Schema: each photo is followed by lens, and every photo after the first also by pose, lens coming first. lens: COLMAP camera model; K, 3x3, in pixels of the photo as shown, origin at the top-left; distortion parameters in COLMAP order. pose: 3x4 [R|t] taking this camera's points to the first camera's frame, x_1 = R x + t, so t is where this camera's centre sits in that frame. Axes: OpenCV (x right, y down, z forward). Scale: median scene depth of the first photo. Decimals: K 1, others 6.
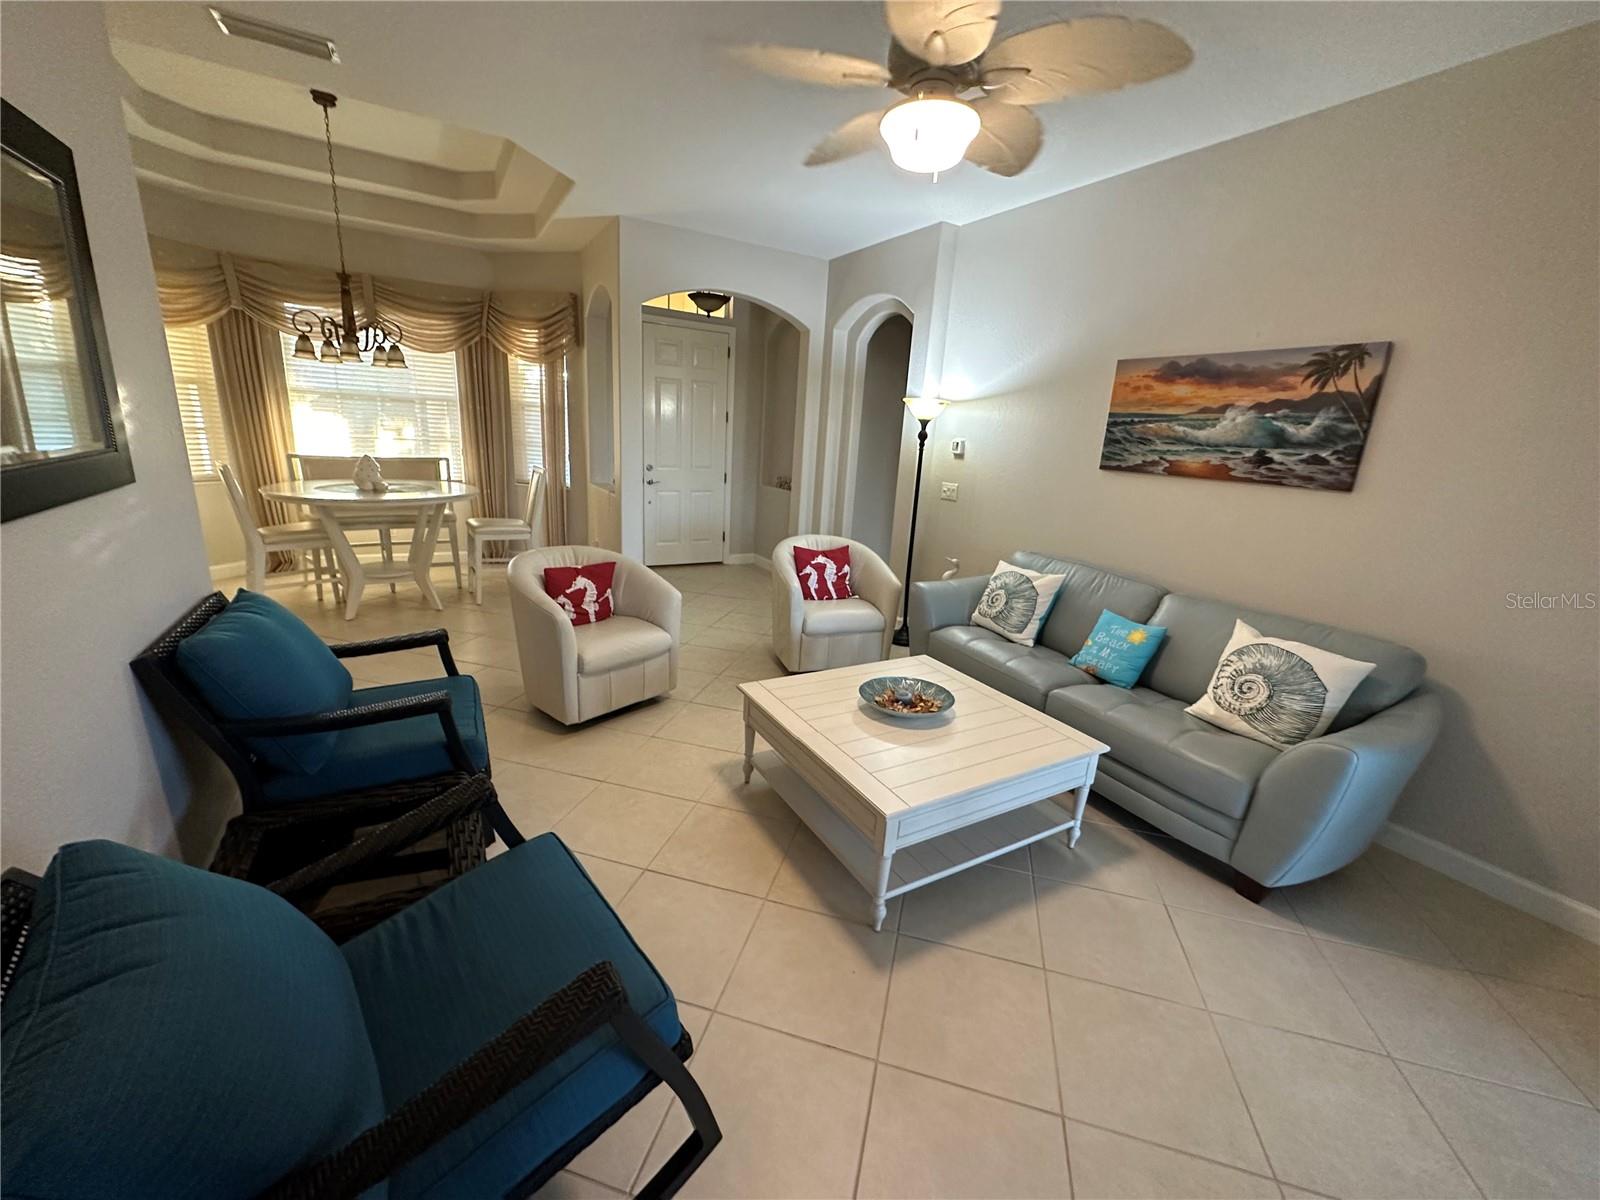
lens RADIAL K [[634.3, 0, 798.8], [0, 634.3, 601.6], [0, 0, 1]] dist [-0.003662, 0.000440]
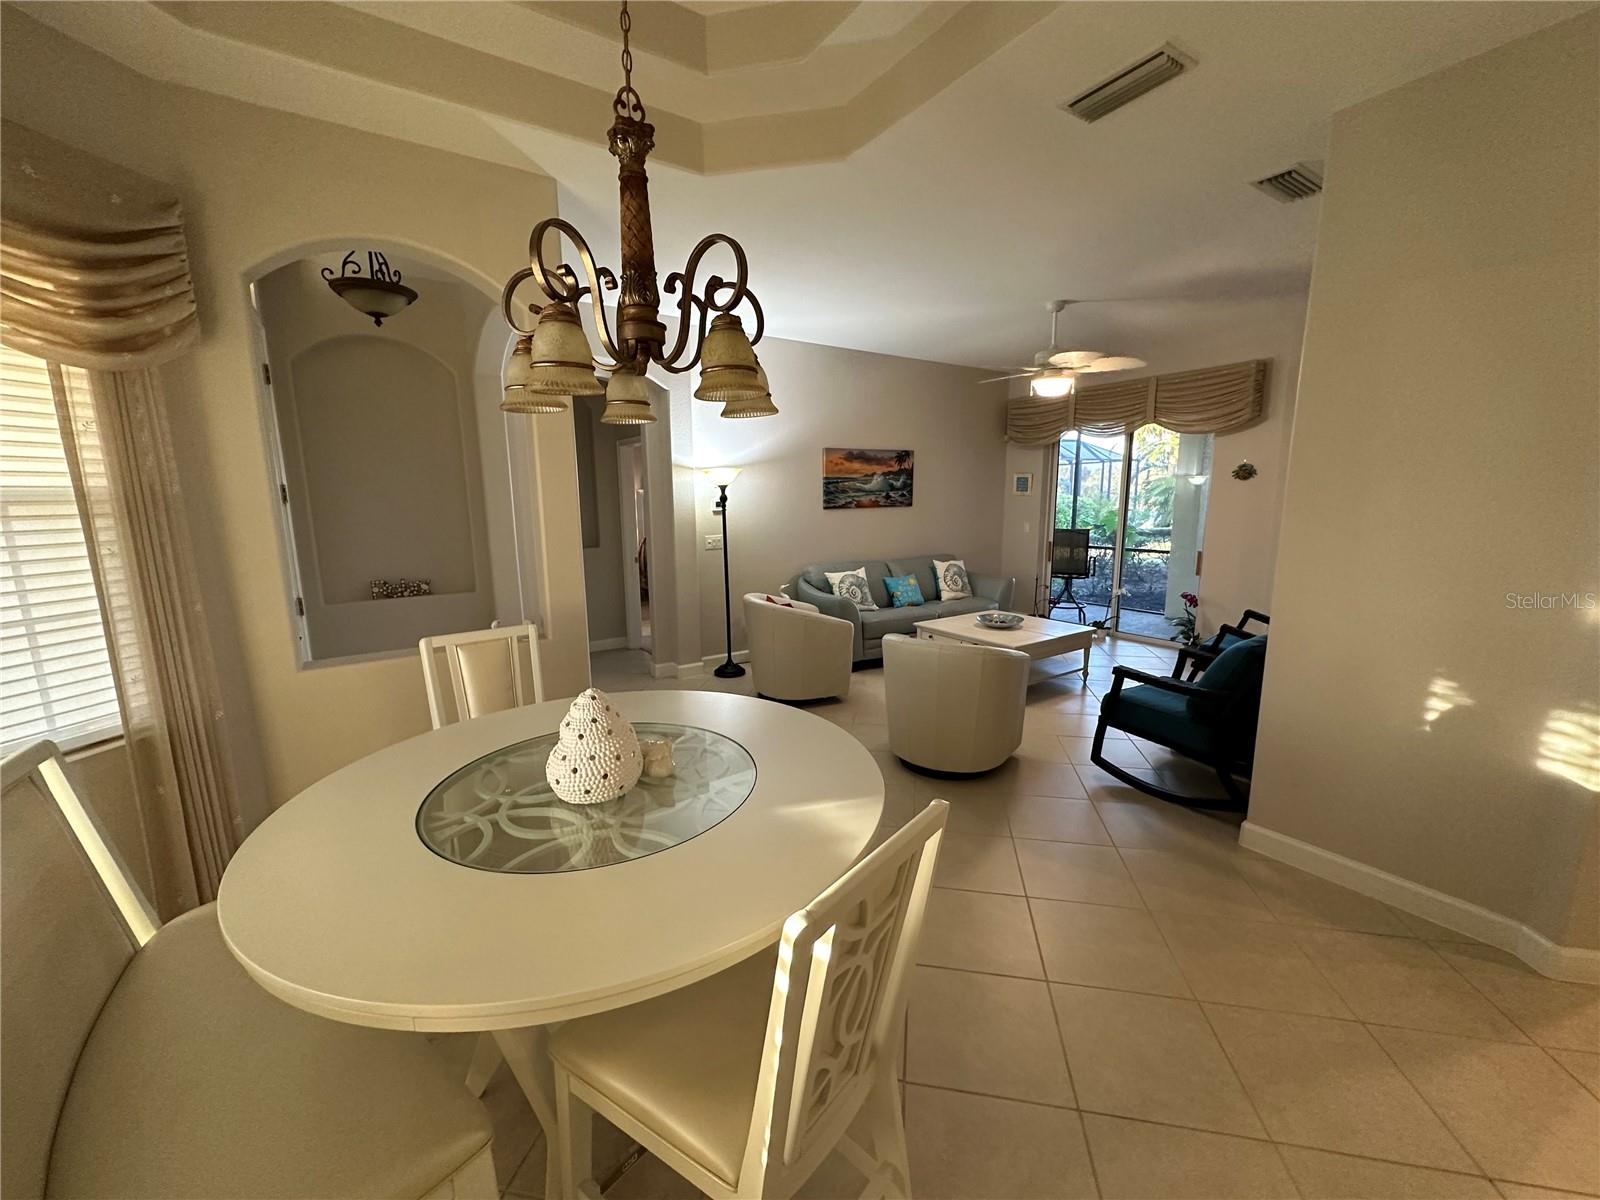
lens RADIAL K [[634.3, 0, 802.2], [0, 634.3, 593.4], [0, 0, 1]] dist [-0.003662, 0.000440]
pose [[-0.068168, -0.217933, 0.973580, -1.501860], [0.269342, 0.935596, 0.228289, -0.486632], [-0.960629, 0.277788, -0.005079, 1.360970]]
